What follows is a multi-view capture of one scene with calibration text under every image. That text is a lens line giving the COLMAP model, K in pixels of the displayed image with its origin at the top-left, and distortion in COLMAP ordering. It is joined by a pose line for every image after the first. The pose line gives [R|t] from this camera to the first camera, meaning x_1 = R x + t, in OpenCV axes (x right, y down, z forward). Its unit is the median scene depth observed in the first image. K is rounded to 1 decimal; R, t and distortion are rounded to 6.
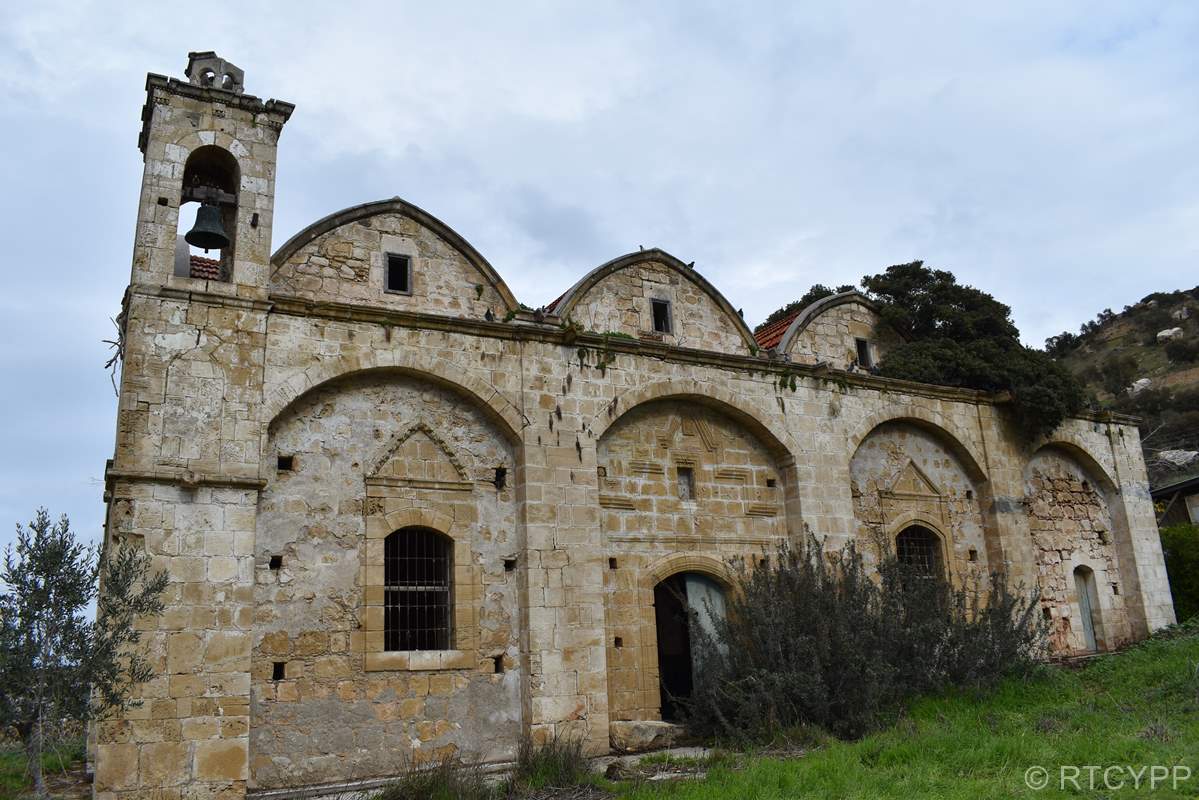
lens RADIAL K [[964.9, 0, 599.5], [0, 964.9, 400.0], [0, 0, 1]] dist [-0.087015, -0.000944]
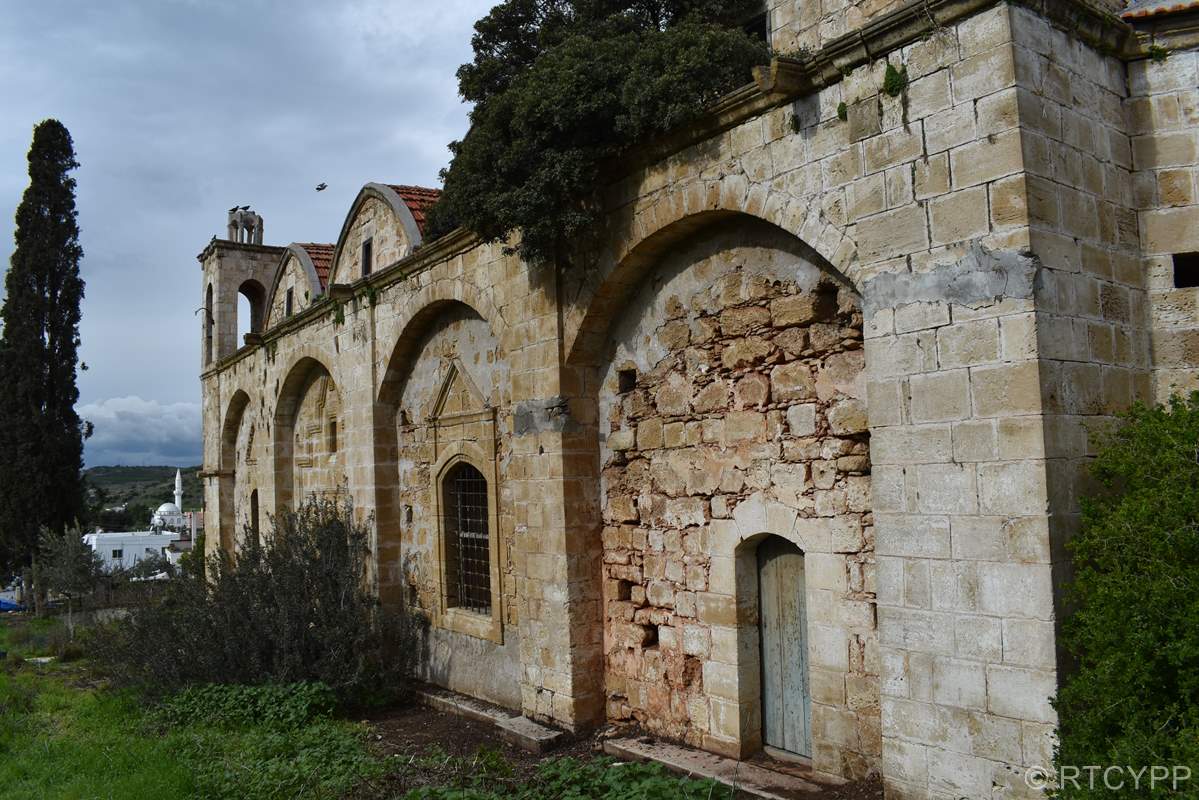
lens RADIAL K [[964.9, 0, 599.5], [0, 964.9, 400.0], [0, 0, 1]] dist [-0.087015, -0.000944]
pose [[0.071677, -0.019978, -0.997228, 0.899761], [0.312598, 0.949879, 0.003439, 0.104833], [0.947177, -0.311978, 0.074329, 0.938637]]
